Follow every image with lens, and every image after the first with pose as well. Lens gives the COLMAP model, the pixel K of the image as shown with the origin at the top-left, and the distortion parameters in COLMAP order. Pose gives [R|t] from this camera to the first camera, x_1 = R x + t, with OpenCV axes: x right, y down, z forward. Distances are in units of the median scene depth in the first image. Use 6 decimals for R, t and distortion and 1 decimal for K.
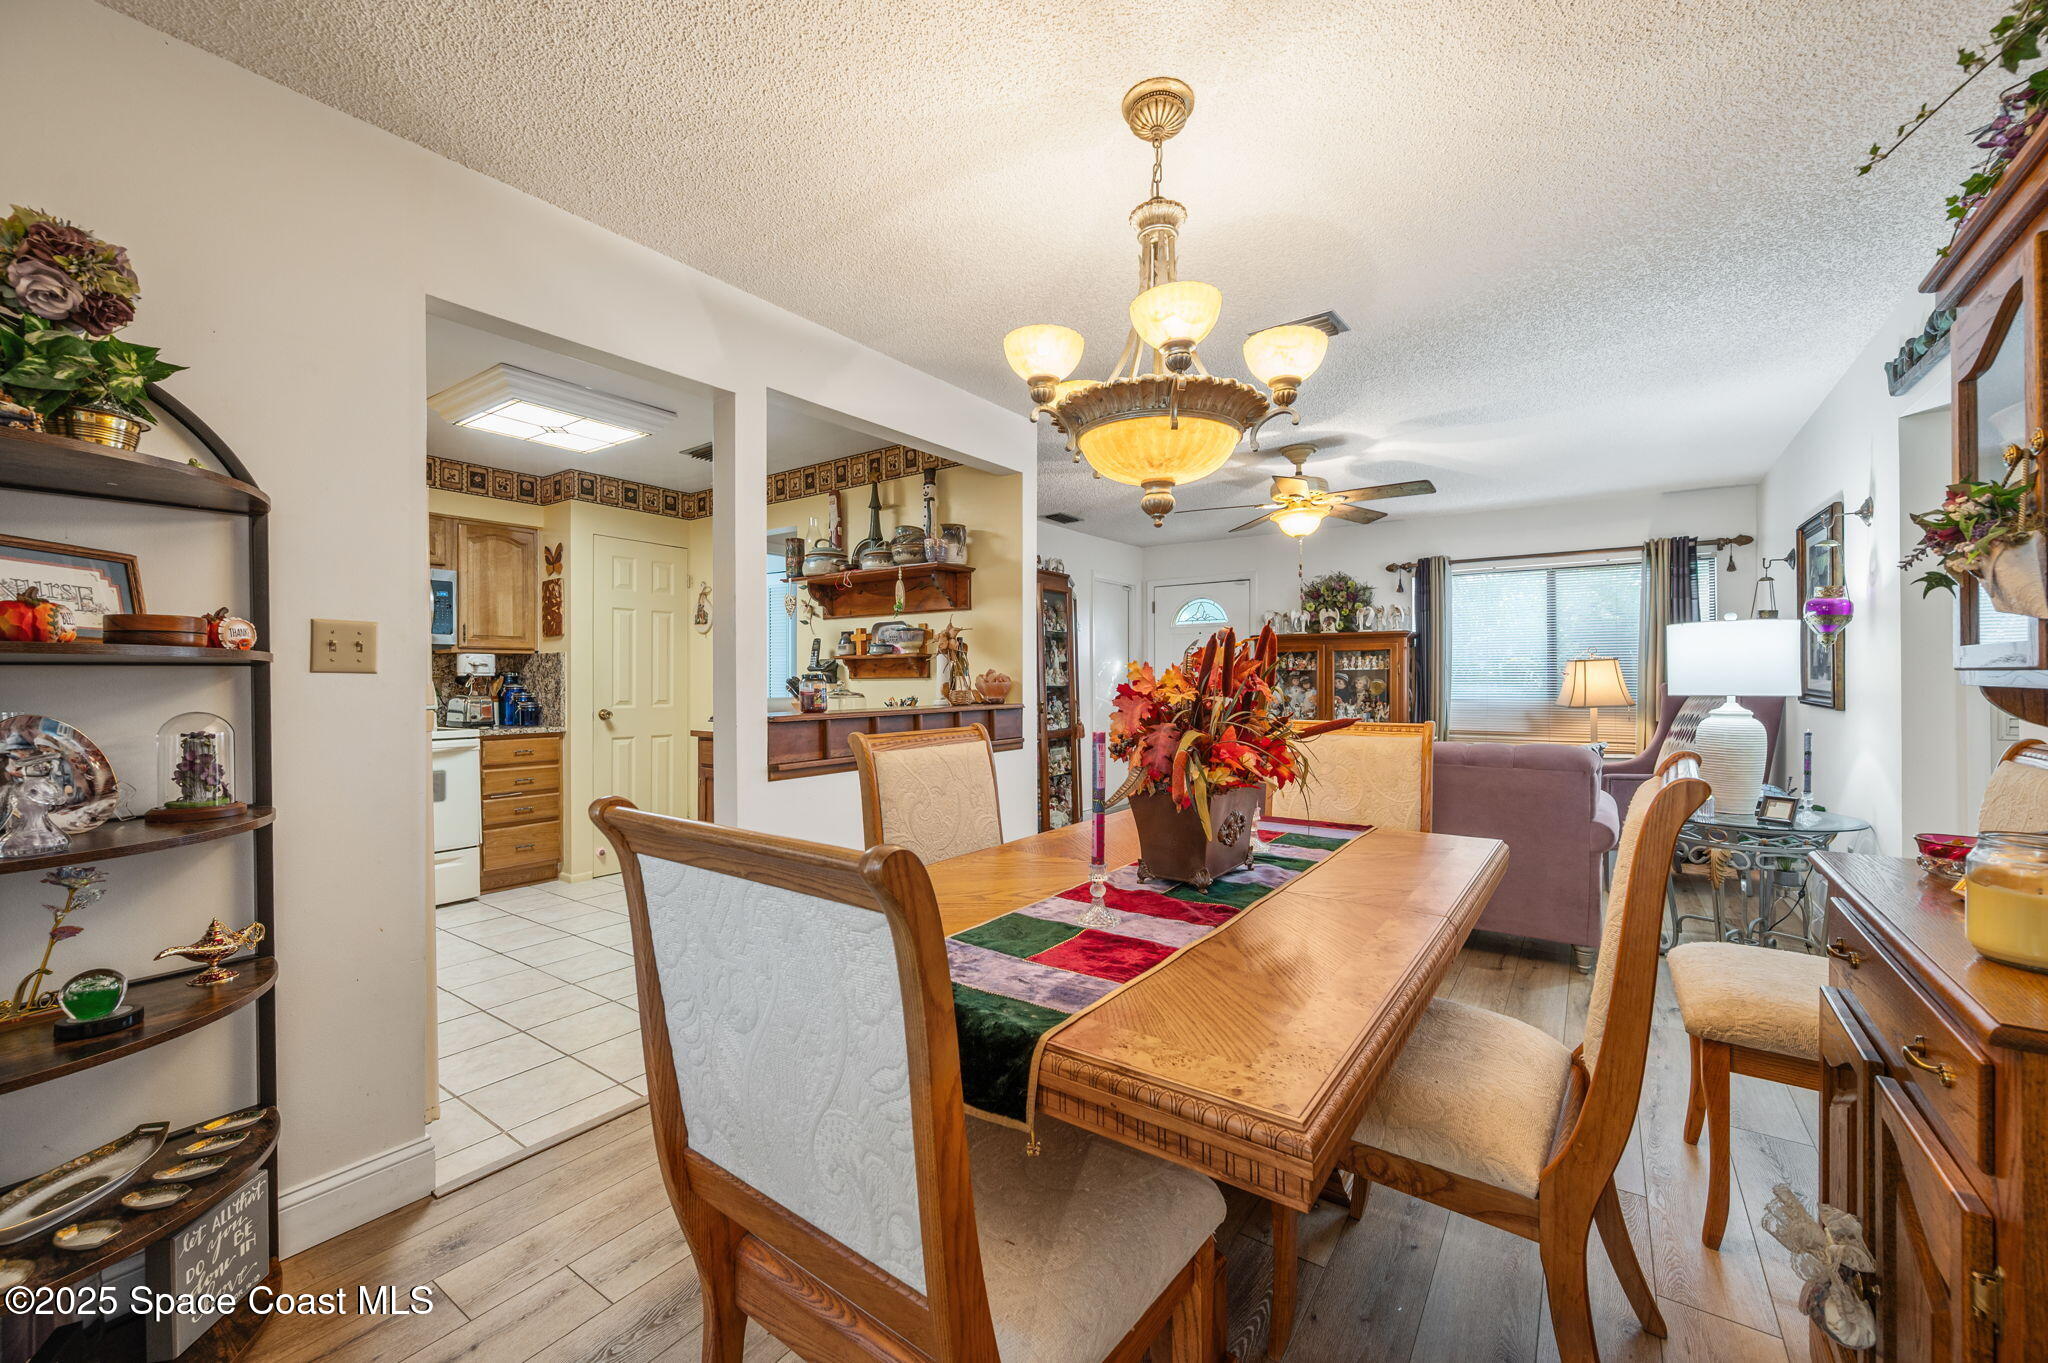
lens RADIAL K [[824.6, 0, 1034.0], [0, 824.6, 684.0], [0, 0, 1]] dist [-0.001025, 0.000145]
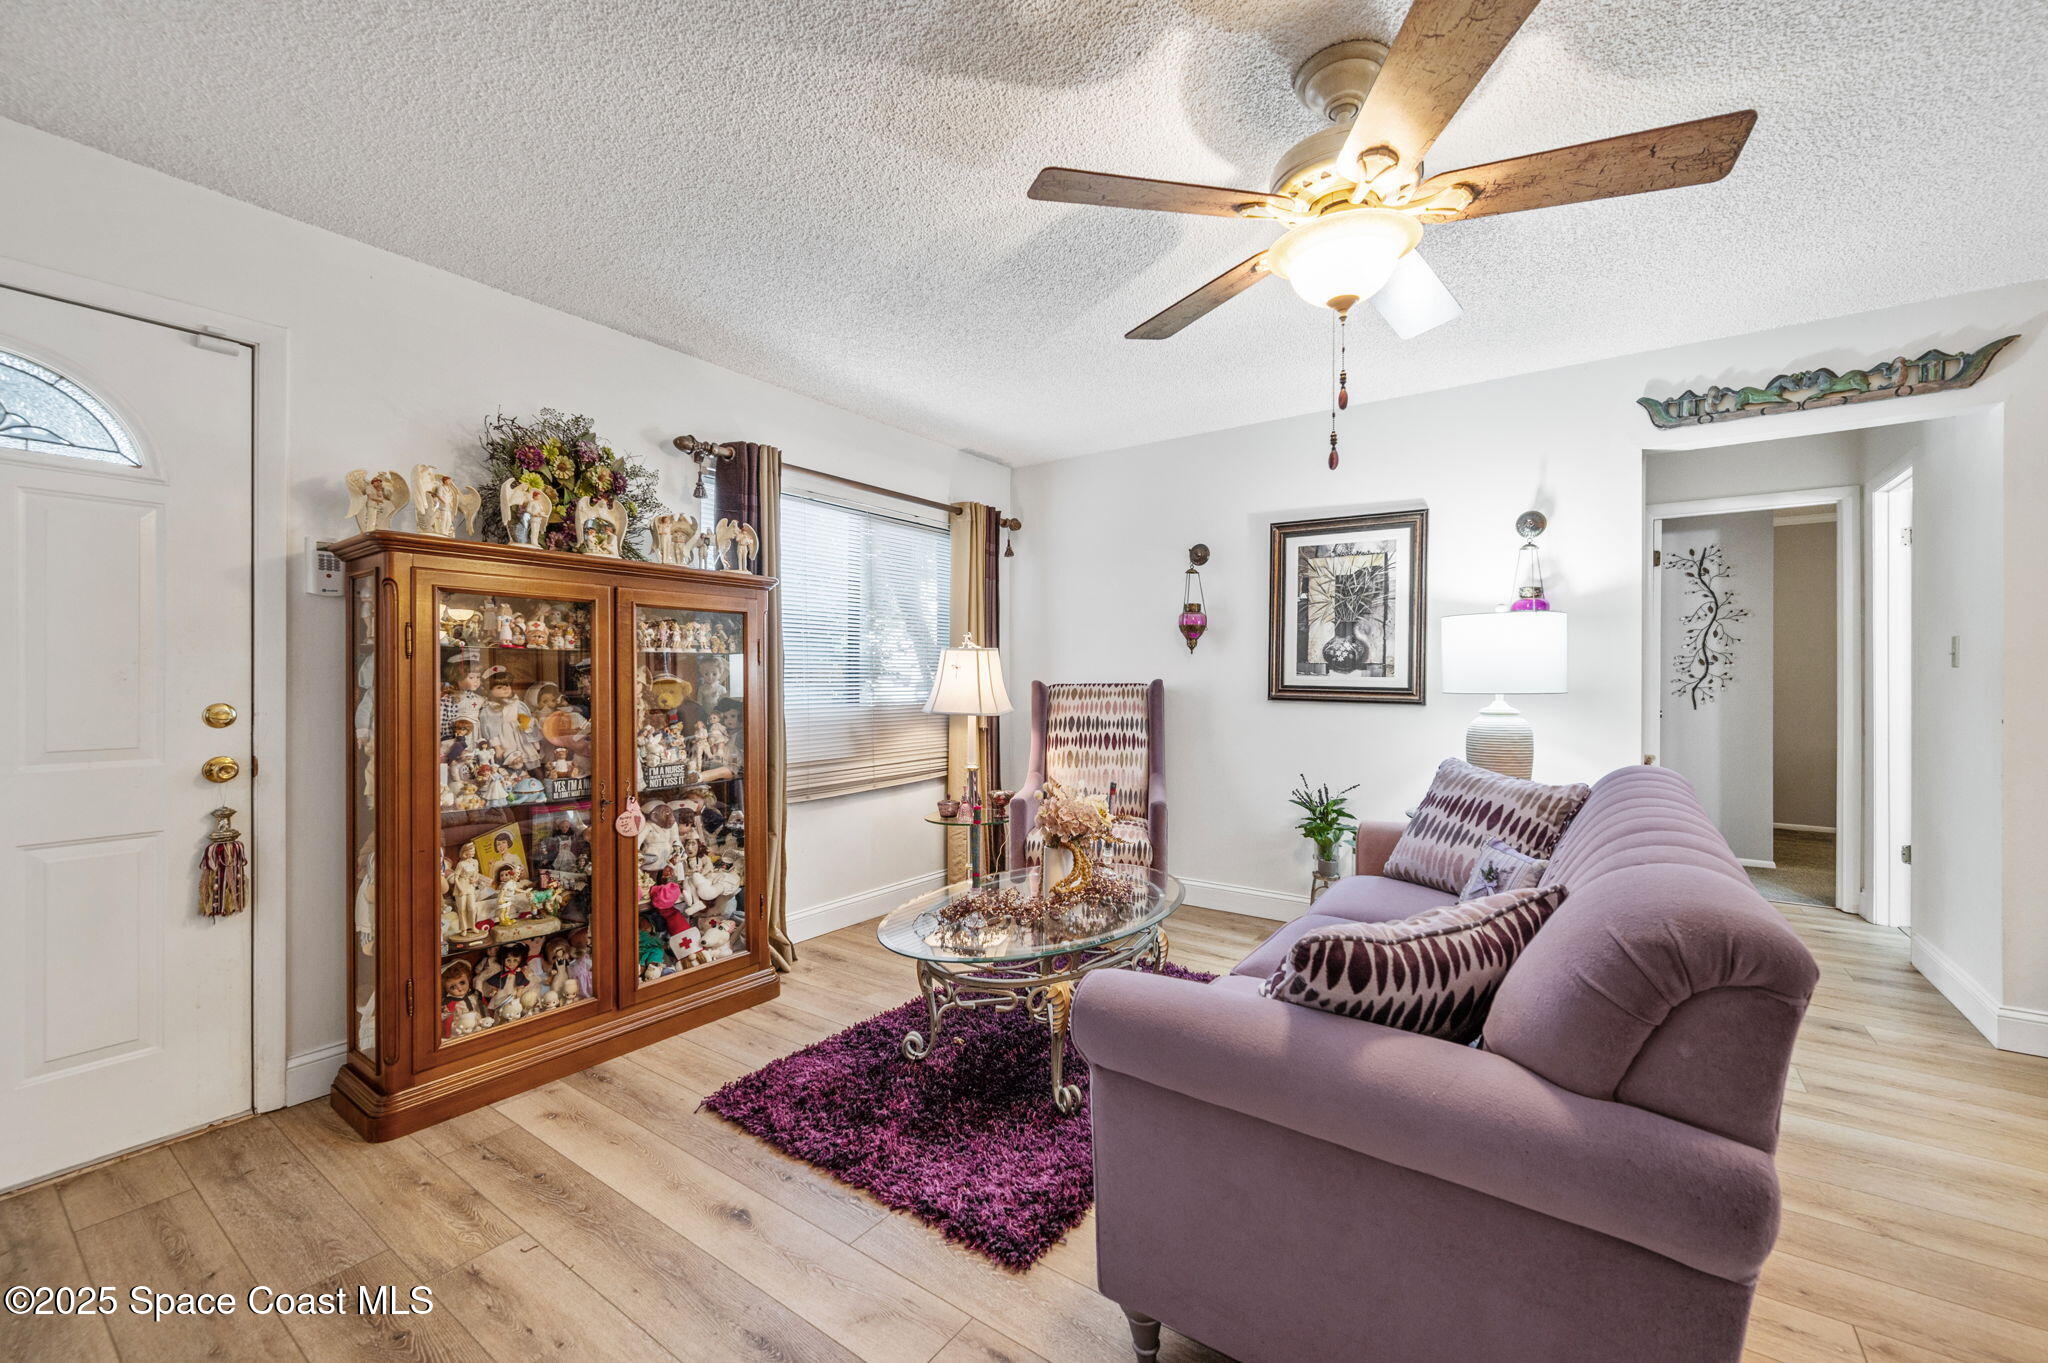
lens RADIAL K [[824.6, 0, 1034.0], [0, 824.6, 684.0], [0, 0, 1]] dist [-0.001025, 0.000145]
pose [[0.018193, -0.003773, 0.999827, -0.049392], [0.002639, 0.999990, 0.003725, -0.000992], [-0.999831, 0.002570, 0.018203, 0.790013]]
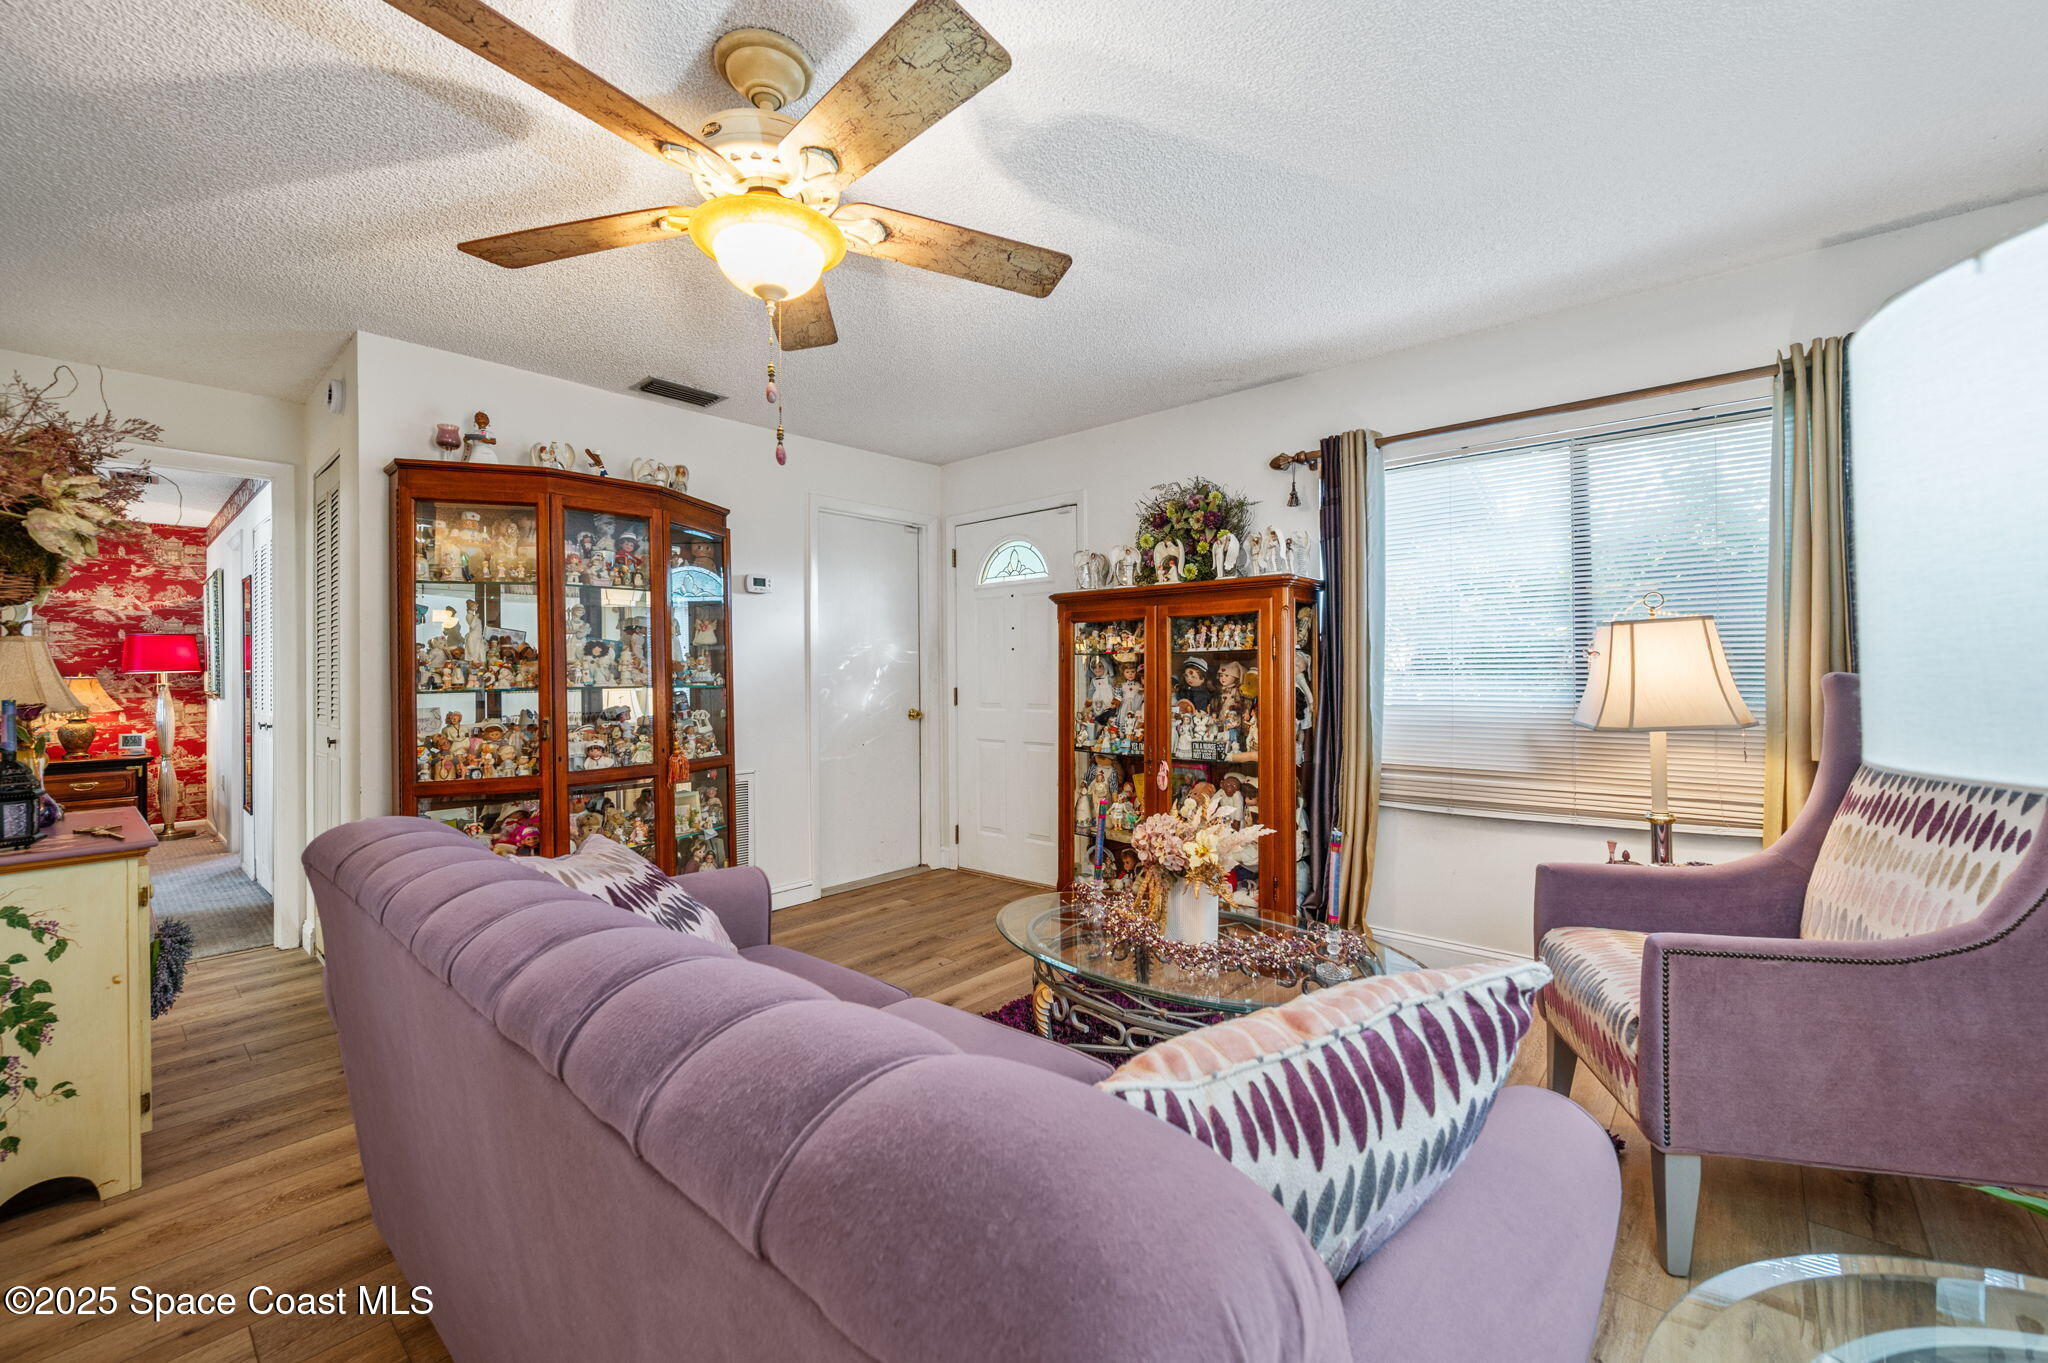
lens RADIAL K [[824.6, 0, 1034.0], [0, 824.6, 684.0], [0, 0, 1]] dist [-0.001025, 0.000145]
pose [[0.993826, -0.005235, -0.110828, 0.334065], [0.006977, 0.999858, 0.015342, -0.004427], [0.110732, -0.016020, 0.993721, 0.441904]]
